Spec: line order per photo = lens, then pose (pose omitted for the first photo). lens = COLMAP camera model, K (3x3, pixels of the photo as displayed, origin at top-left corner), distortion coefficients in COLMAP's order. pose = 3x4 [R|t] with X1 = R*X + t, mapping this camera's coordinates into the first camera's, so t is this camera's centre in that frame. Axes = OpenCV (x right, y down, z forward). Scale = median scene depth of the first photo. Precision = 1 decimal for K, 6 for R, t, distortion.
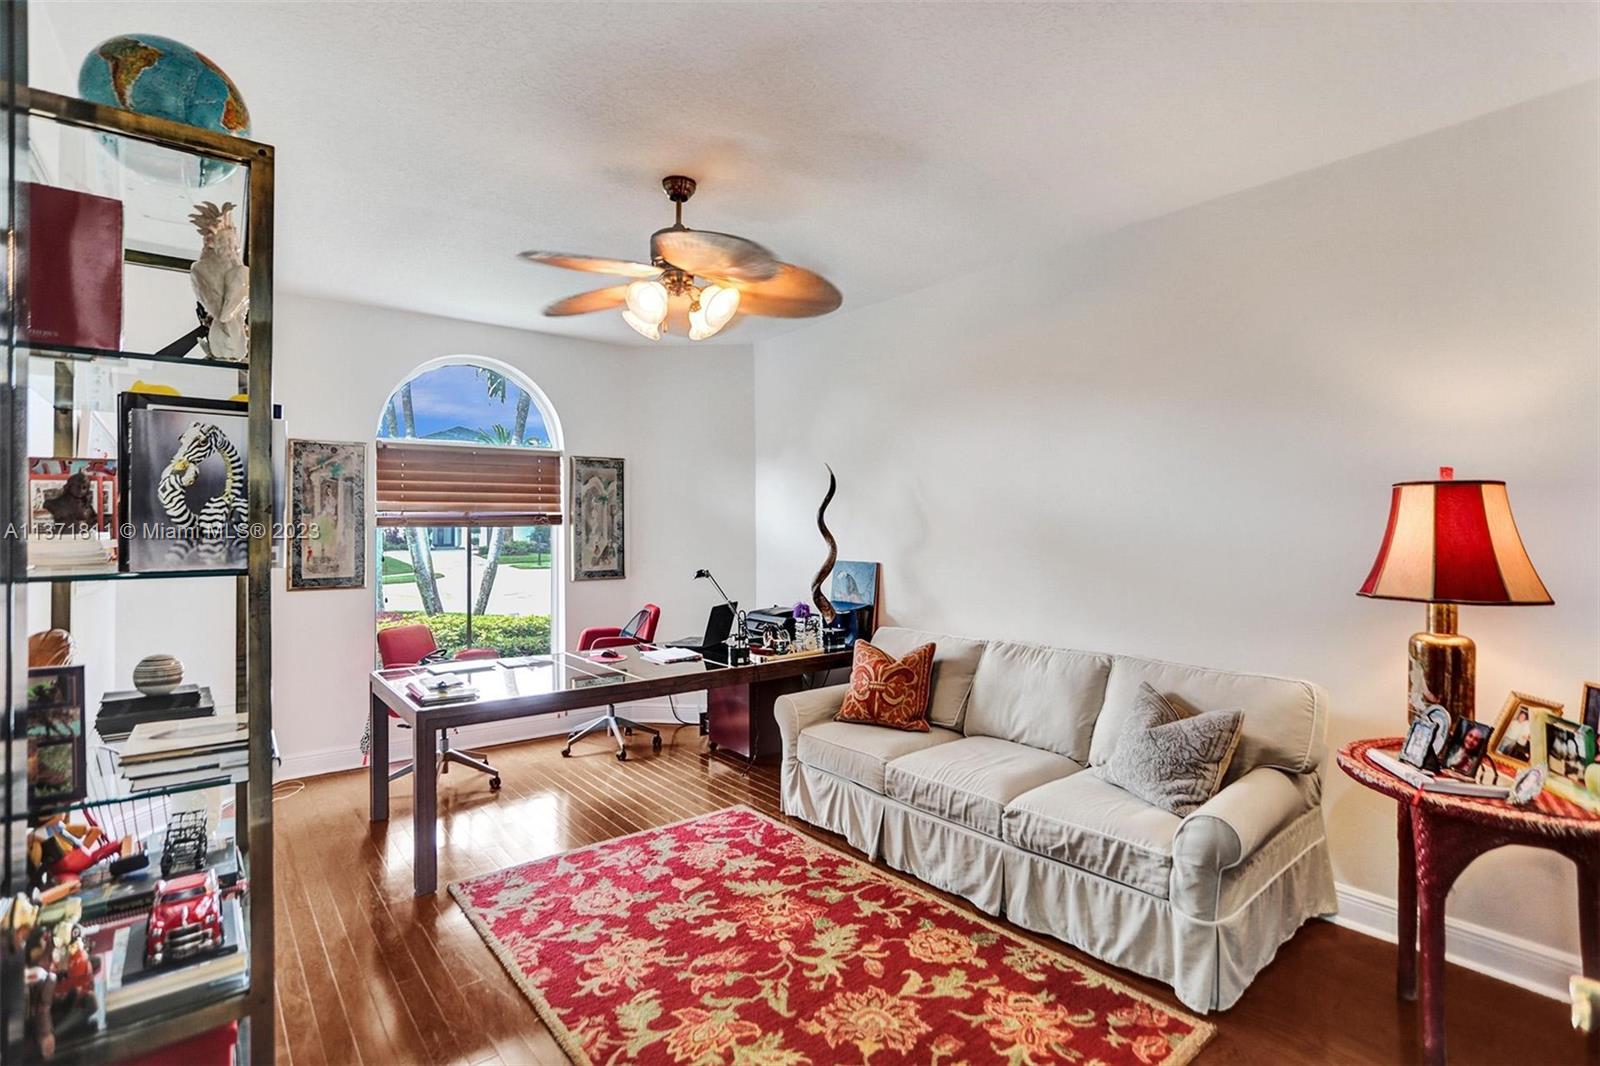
lens RADIAL K [[769.3, 0, 800.8], [0, 769.3, 517.5], [0, 0, 1]] dist [-0.075553, 0.033126]
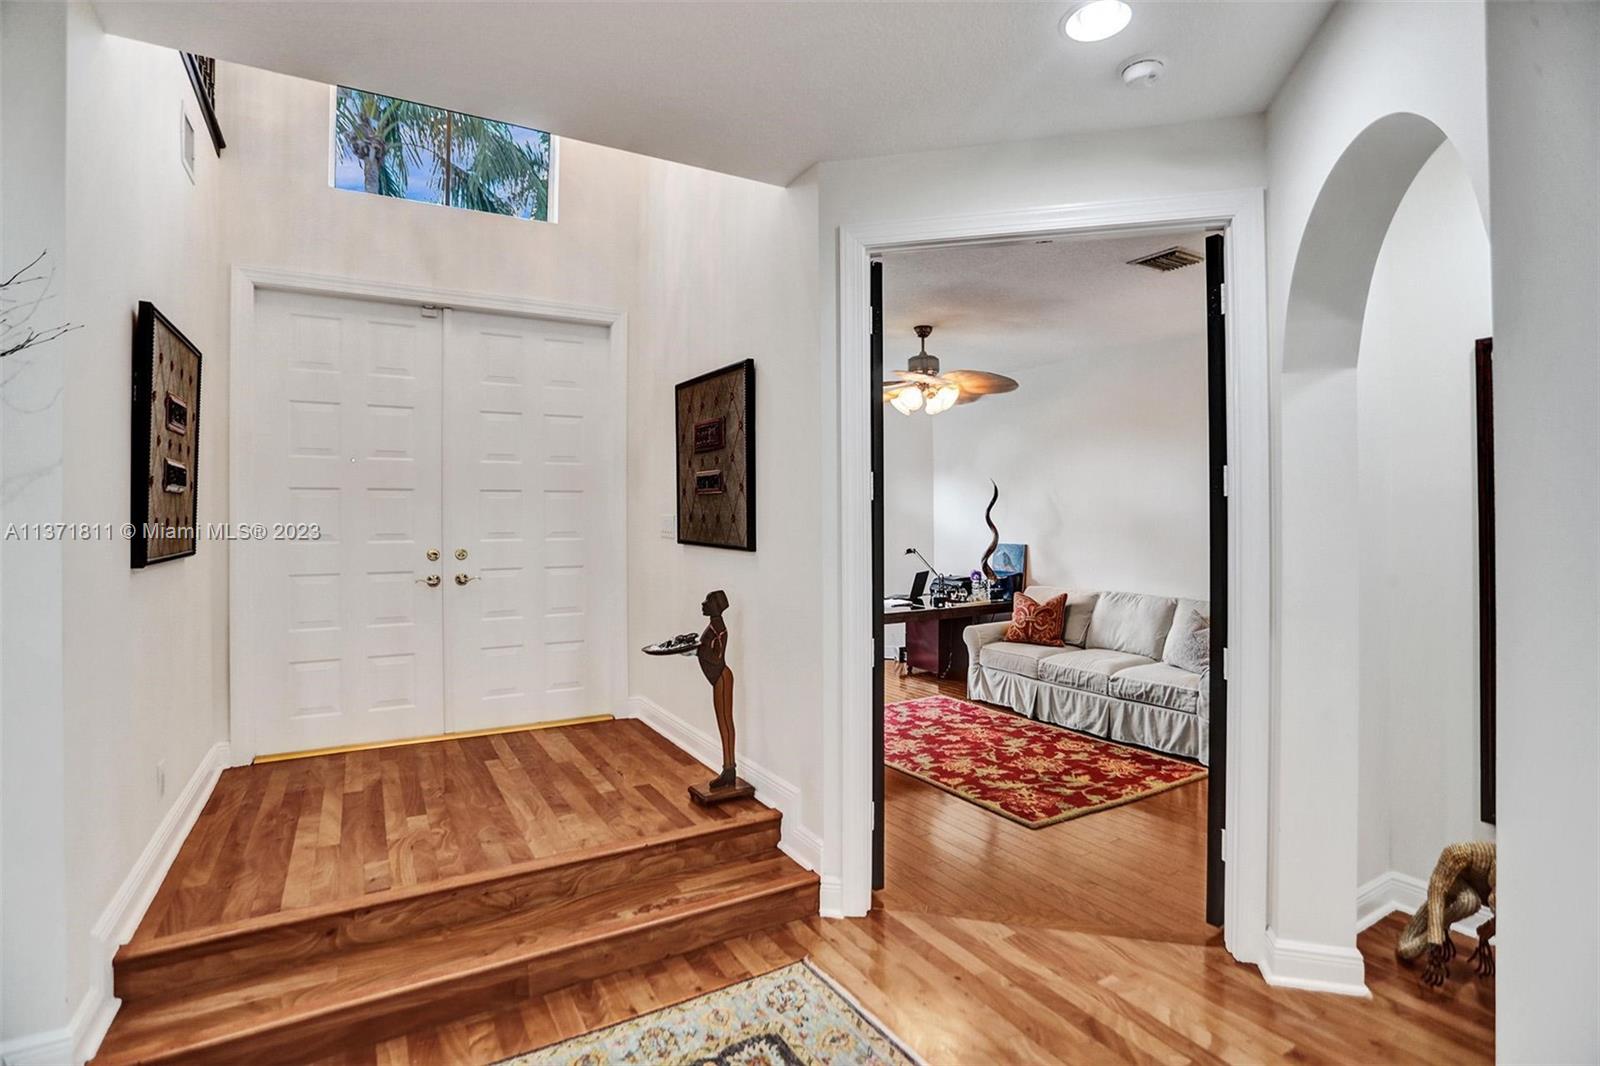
lens RADIAL K [[769.3, 0, 800.8], [0, 769.3, 517.5], [0, 0, 1]] dist [-0.075553, 0.033126]
pose [[0.989800, -0.000161, -0.142463, -0.188821], [0.001146, 0.999976, 0.006831, -0.007476], [0.142459, -0.006925, 0.989777, -0.830697]]
